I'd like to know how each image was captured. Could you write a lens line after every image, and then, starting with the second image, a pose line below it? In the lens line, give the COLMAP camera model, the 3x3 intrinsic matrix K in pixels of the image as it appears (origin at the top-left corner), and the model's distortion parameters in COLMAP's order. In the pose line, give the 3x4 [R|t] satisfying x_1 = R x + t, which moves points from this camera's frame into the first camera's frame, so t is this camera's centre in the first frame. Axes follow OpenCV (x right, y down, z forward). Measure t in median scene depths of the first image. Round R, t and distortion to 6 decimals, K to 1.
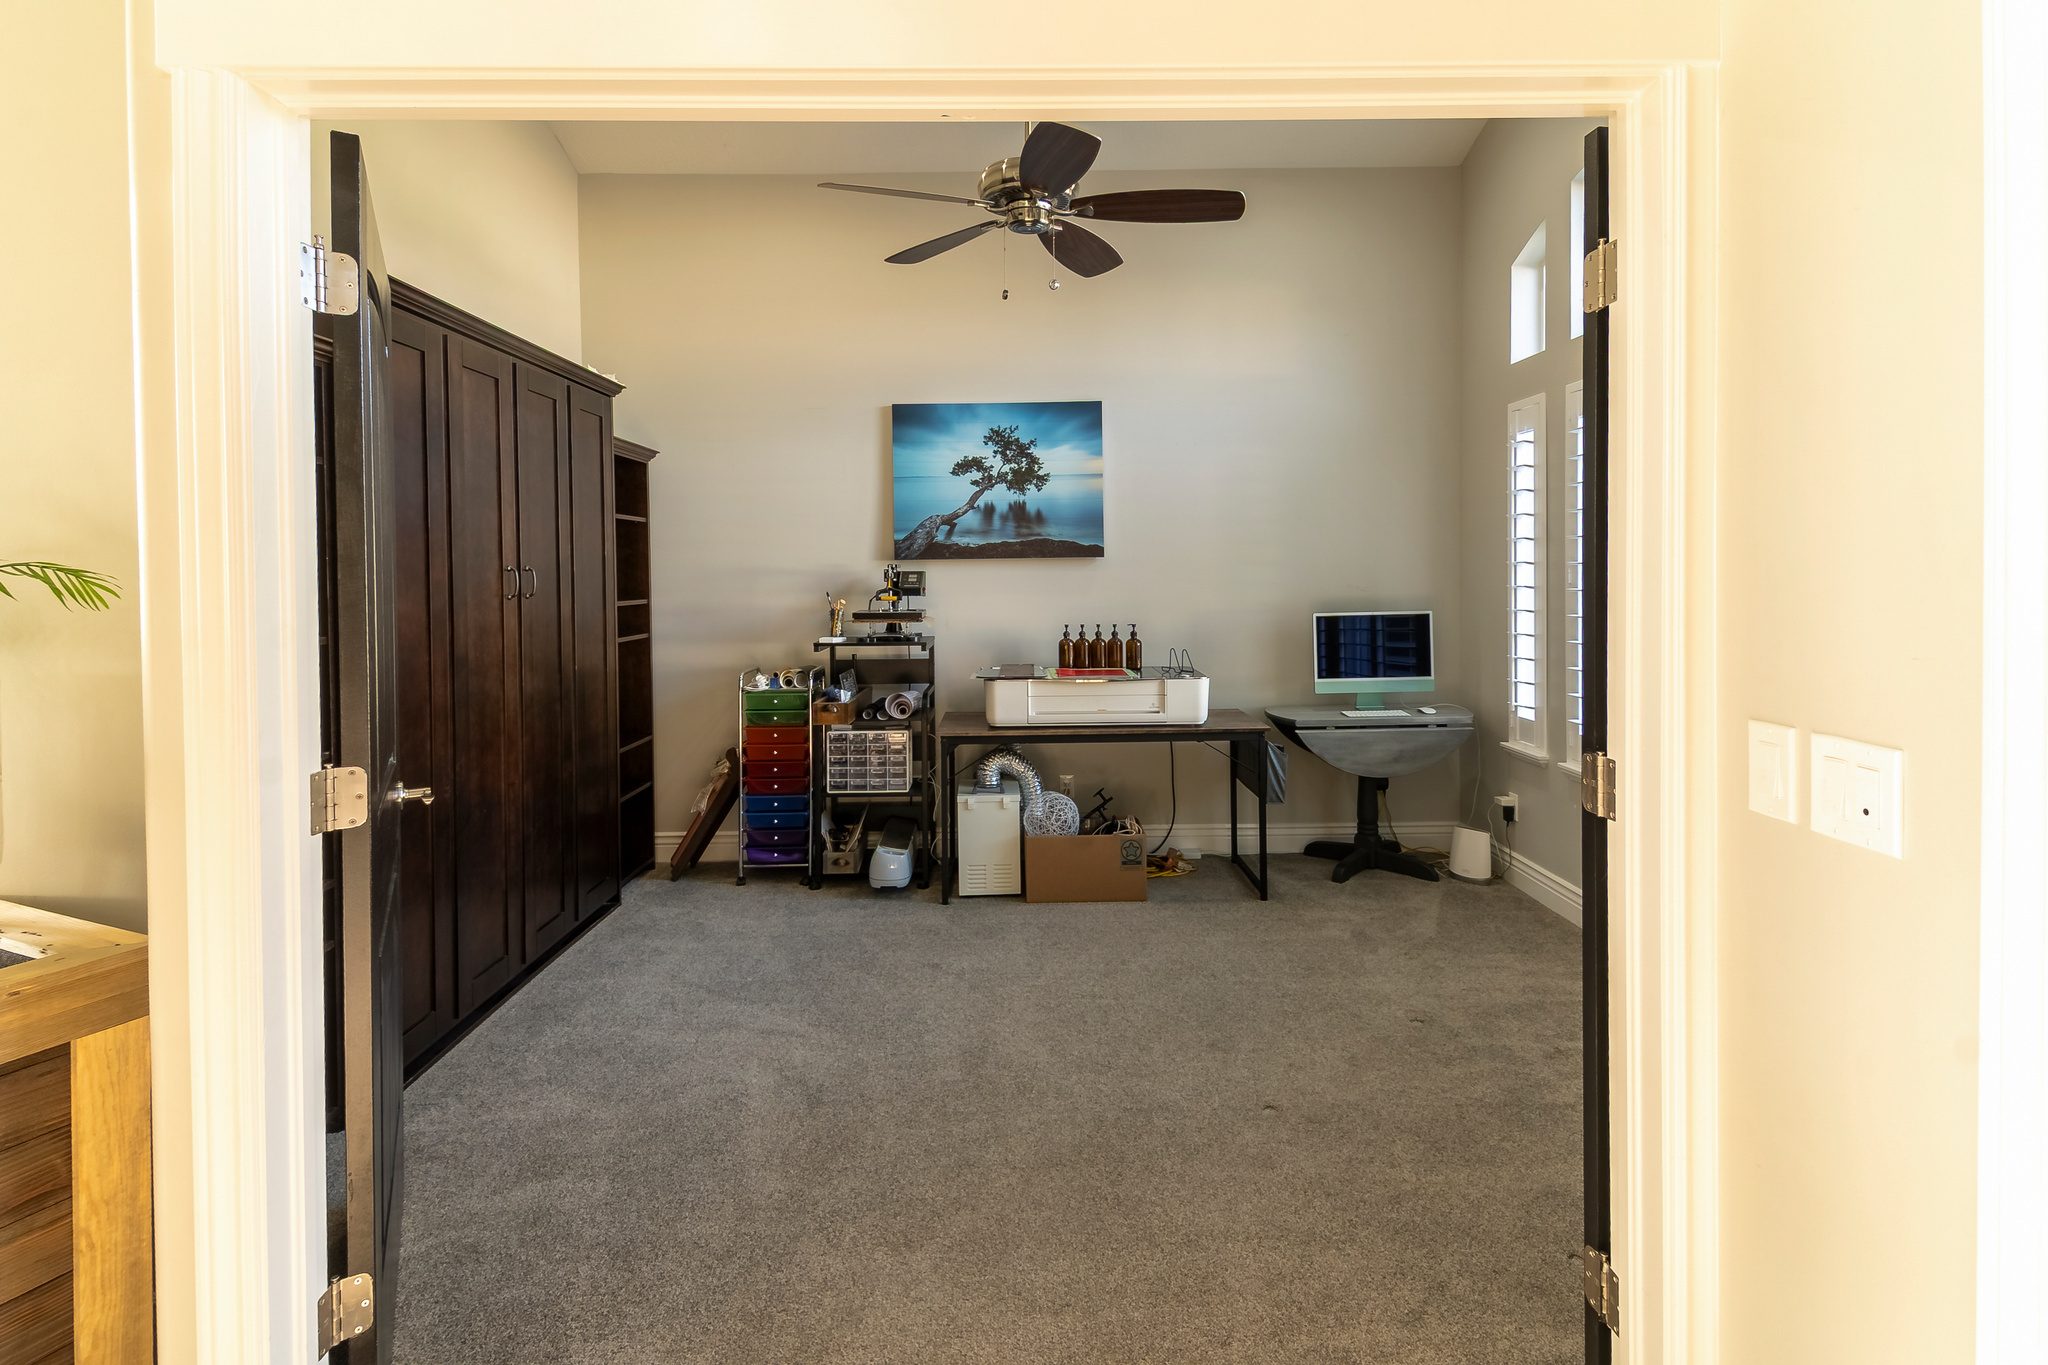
lens RADIAL K [[983.5, 0, 1032.8], [0, 983.5, 581.9], [0, 0, 1]] dist [0.030036, -0.014744]
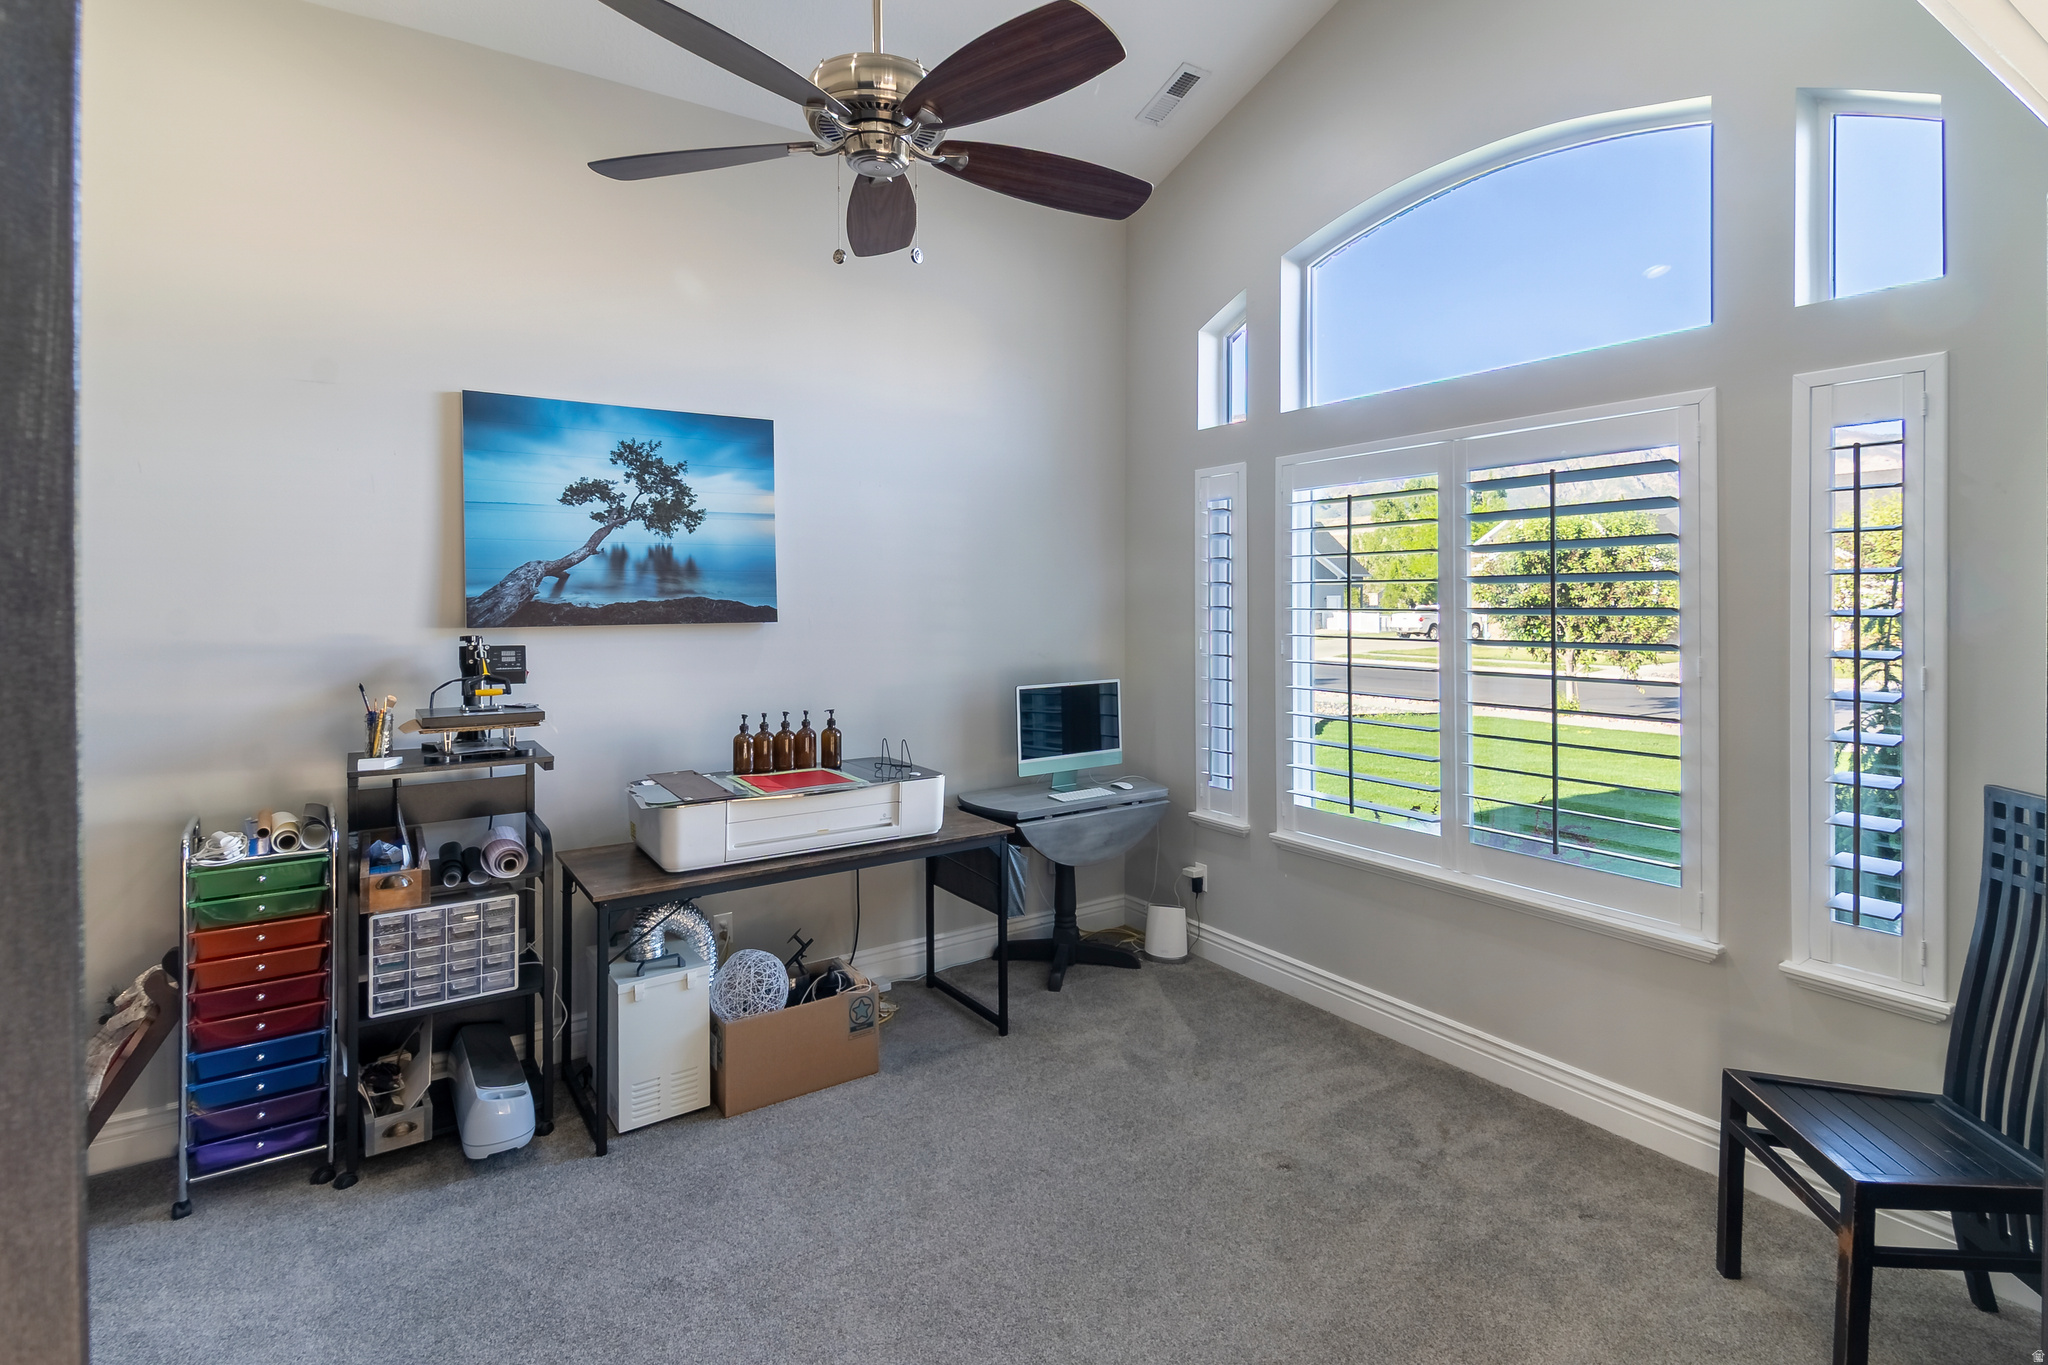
lens RADIAL K [[1000.6, 0, 1029.6], [0, 1000.6, 601.3], [0, 0, 1]] dist [0.028942, -0.014364]
pose [[0.842044, 0.009164, 0.539331, -0.194163], [-0.000695, 0.999873, -0.015904, -0.030492], [-0.539408, 0.013017, 0.841944, 0.240880]]
